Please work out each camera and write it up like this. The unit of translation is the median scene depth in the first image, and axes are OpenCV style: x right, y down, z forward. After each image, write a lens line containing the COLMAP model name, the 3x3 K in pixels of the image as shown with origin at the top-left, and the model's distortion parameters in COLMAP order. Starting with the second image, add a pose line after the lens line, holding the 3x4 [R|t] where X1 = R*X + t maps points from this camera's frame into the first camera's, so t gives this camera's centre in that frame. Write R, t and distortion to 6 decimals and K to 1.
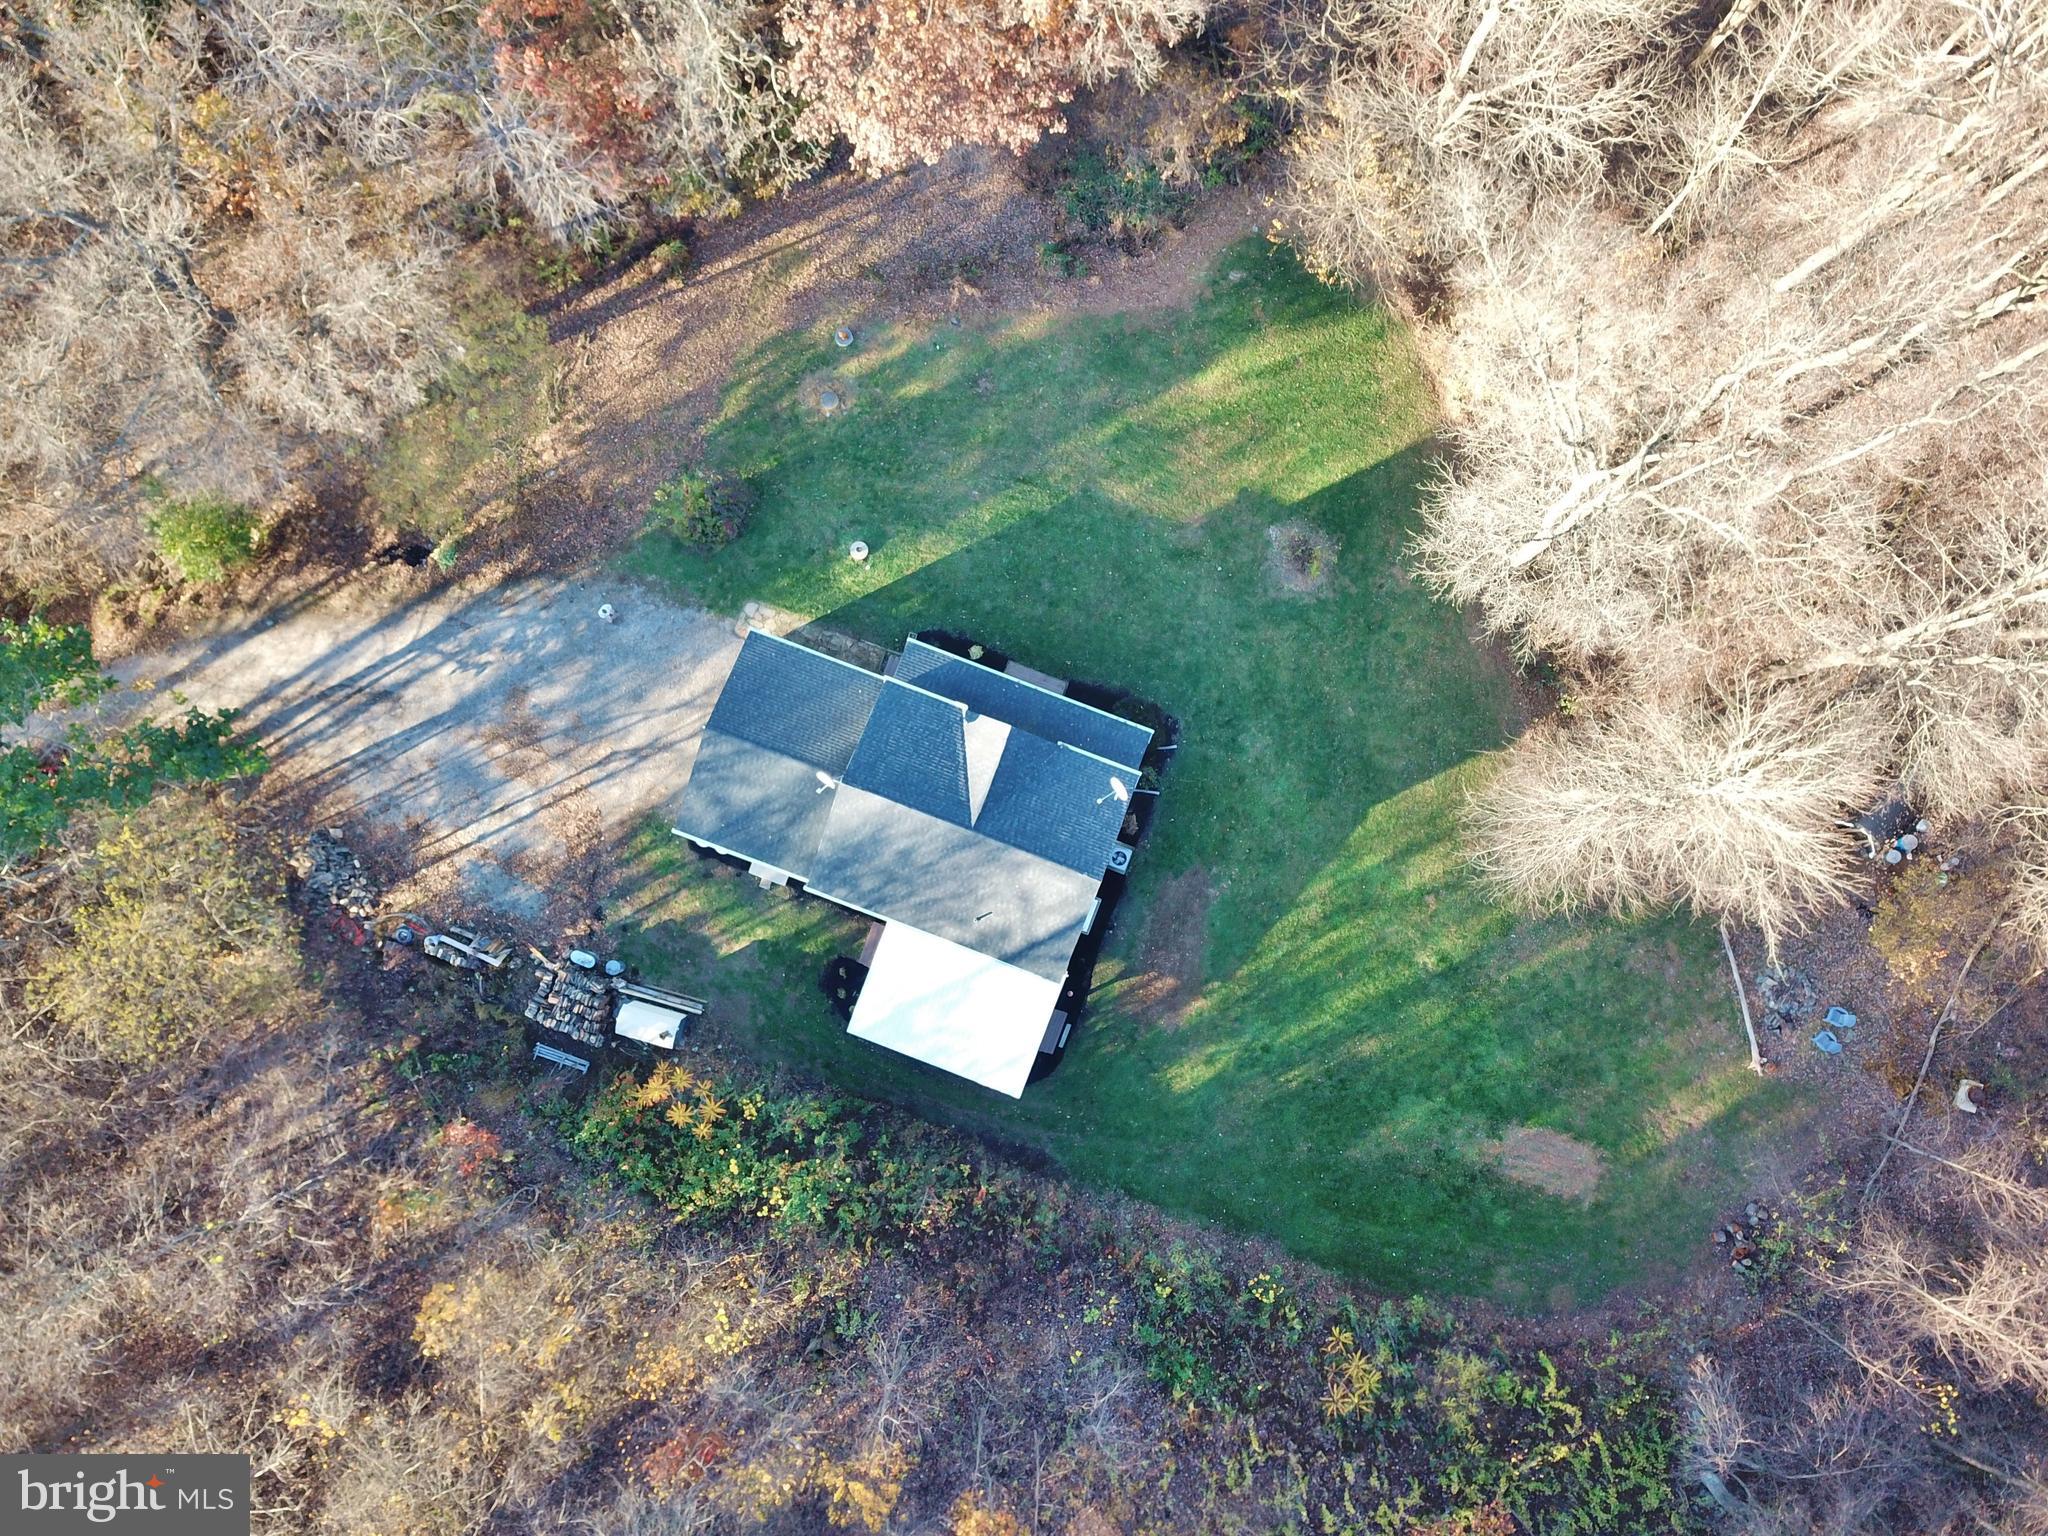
lens RADIAL K [[1541.2, 0, 987.8], [0, 1541.2, 815.8], [0, 0, 1]] dist [0.020084, -0.022395]
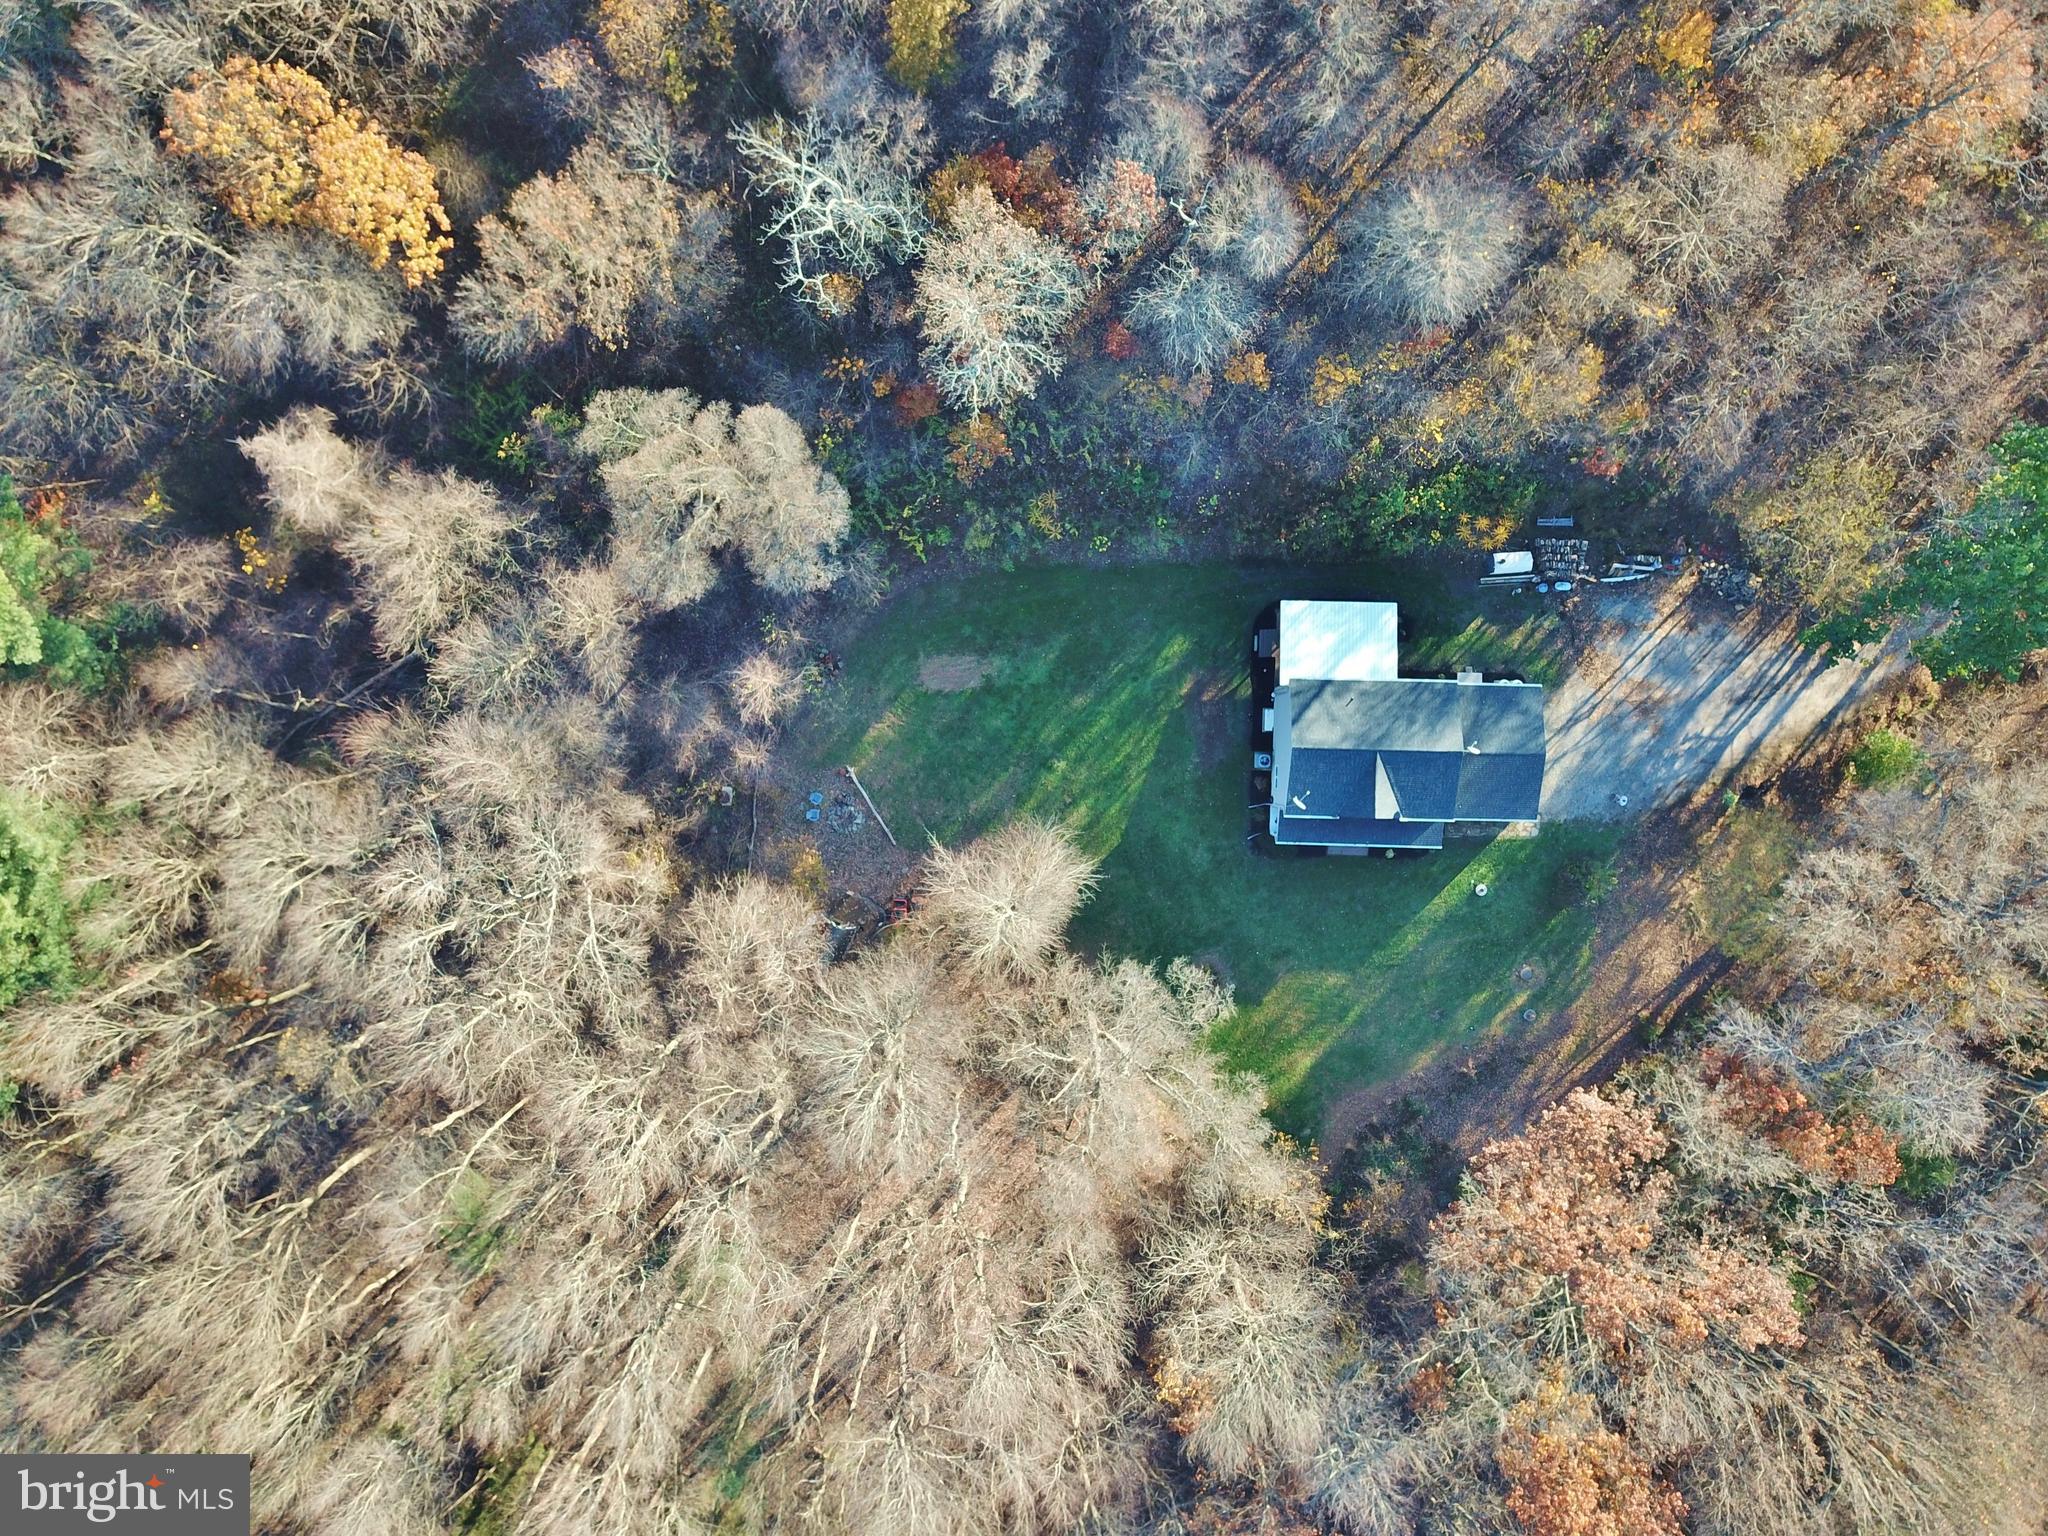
lens RADIAL K [[1541.2, 0, 1024.1], [0, 1541.2, 753.5], [0, 0, 1]] dist [0.020084, -0.022395]
pose [[-0.942571, 0.331841, 0.037968, 0.253401], [-0.332668, -0.942875, -0.017881, 0.144619], [0.029866, -0.029485, 0.999119, -0.593717]]
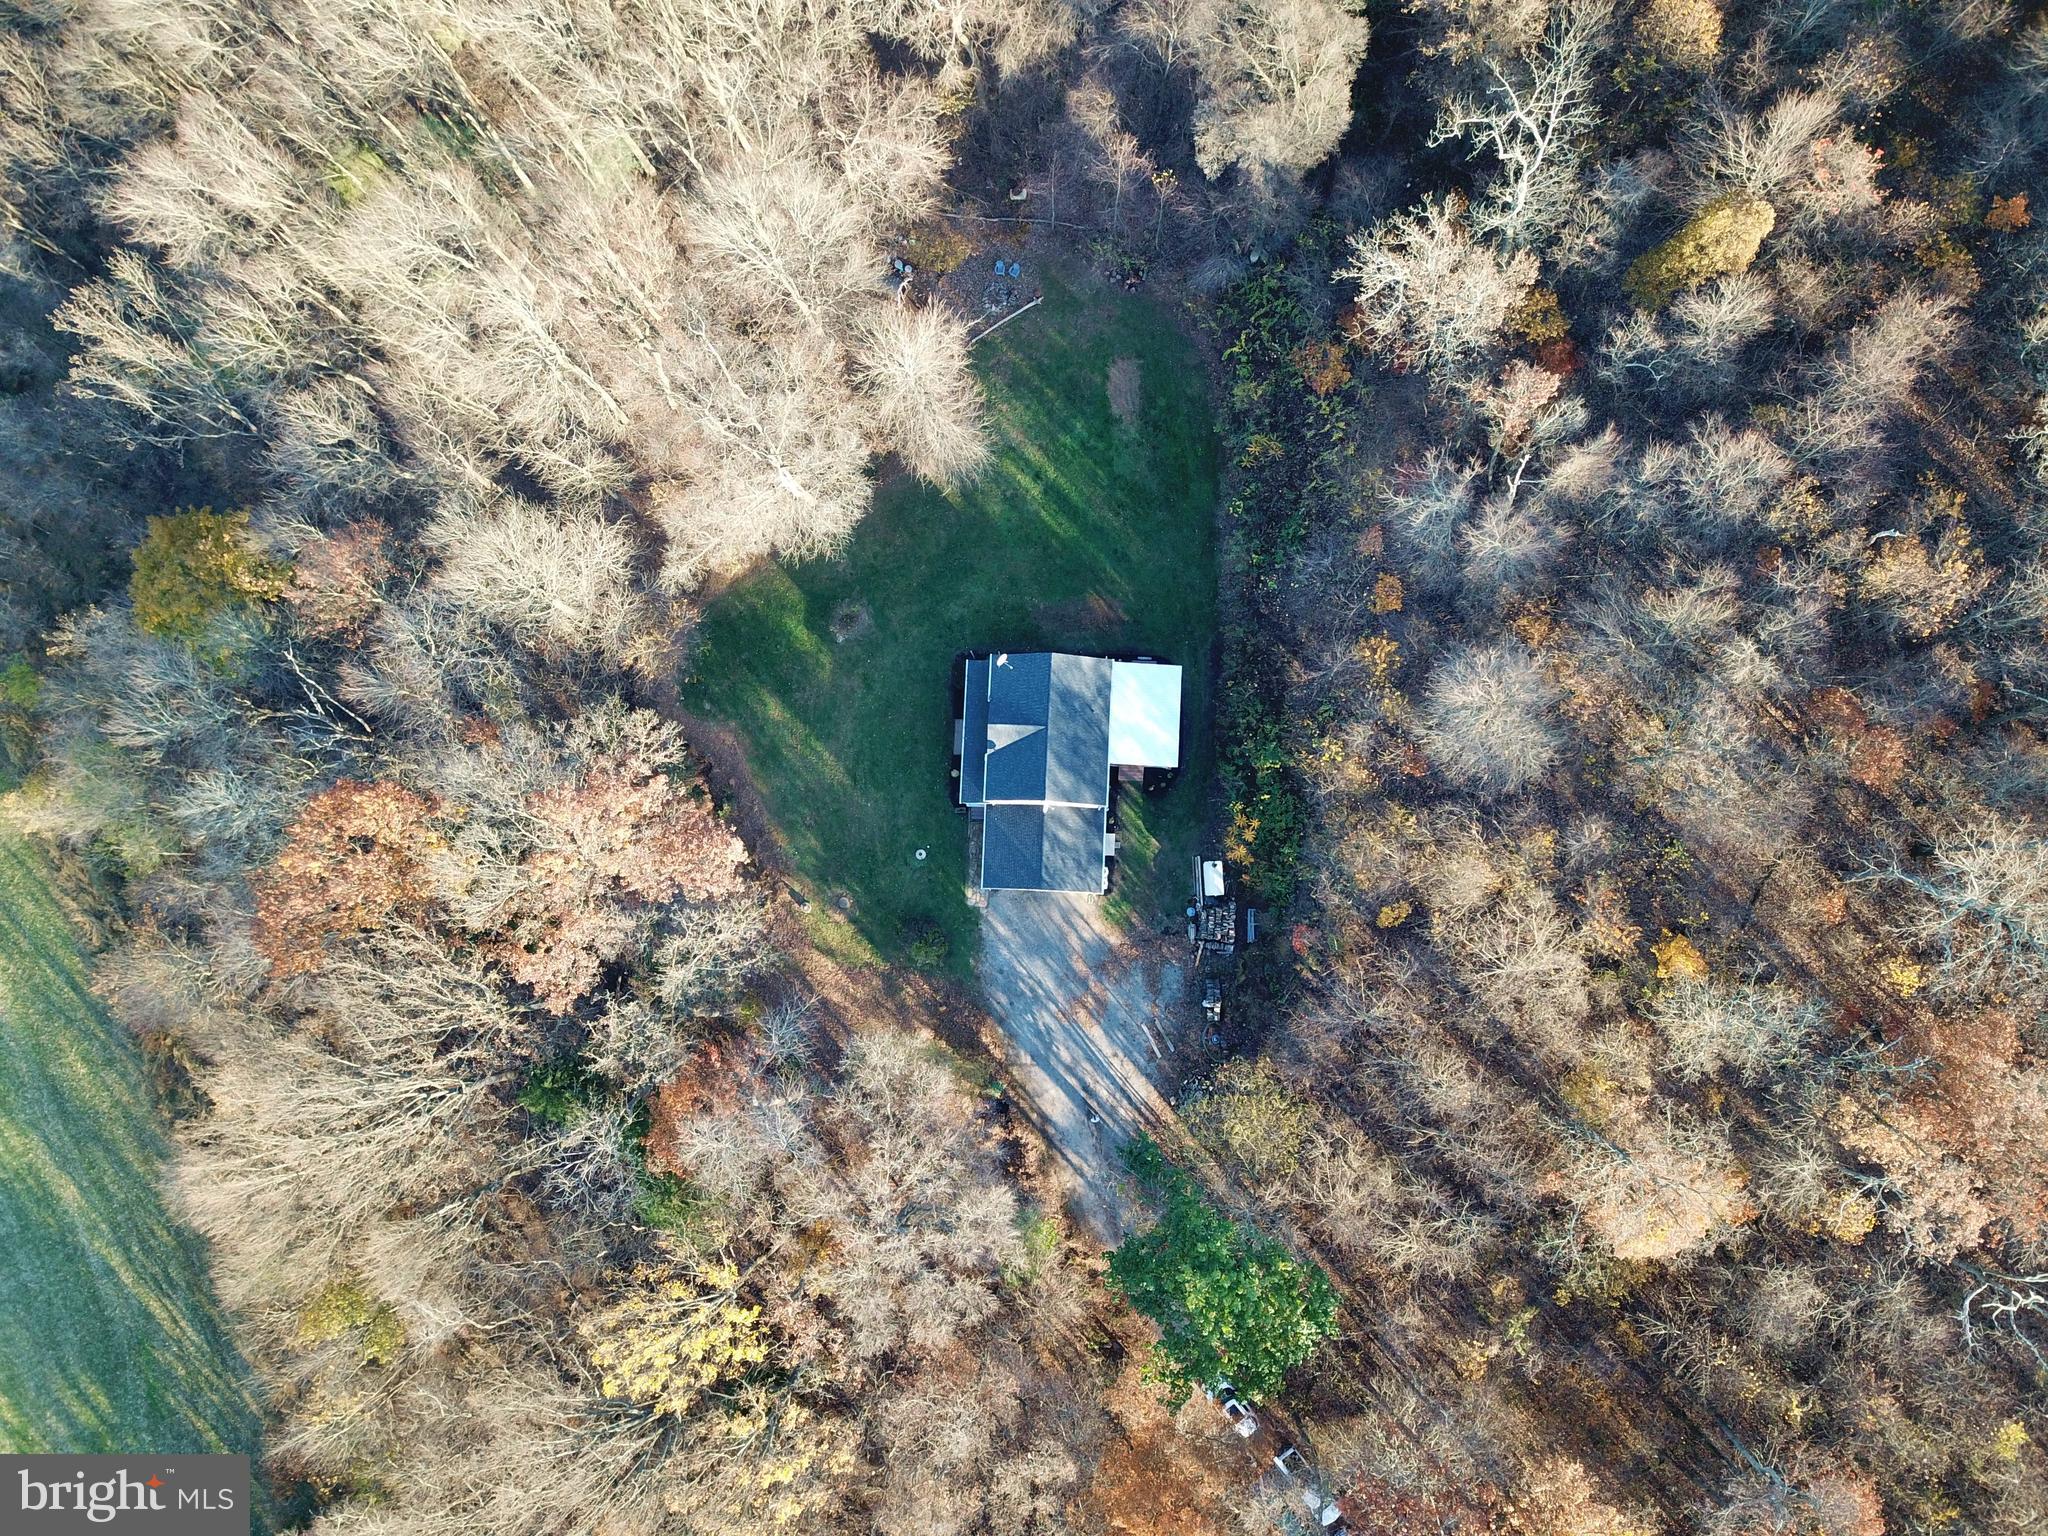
lens RADIAL K [[1541.2, 0, 1015.8], [0, 1541.2, 807.6], [0, 0, 1]] dist [0.020084, -0.022395]
pose [[-0.311563, -0.943012, 0.116860, -0.274331], [0.949431, -0.313967, -0.002289, -0.048378], [0.038848, 0.110237, 0.993146, -0.750569]]
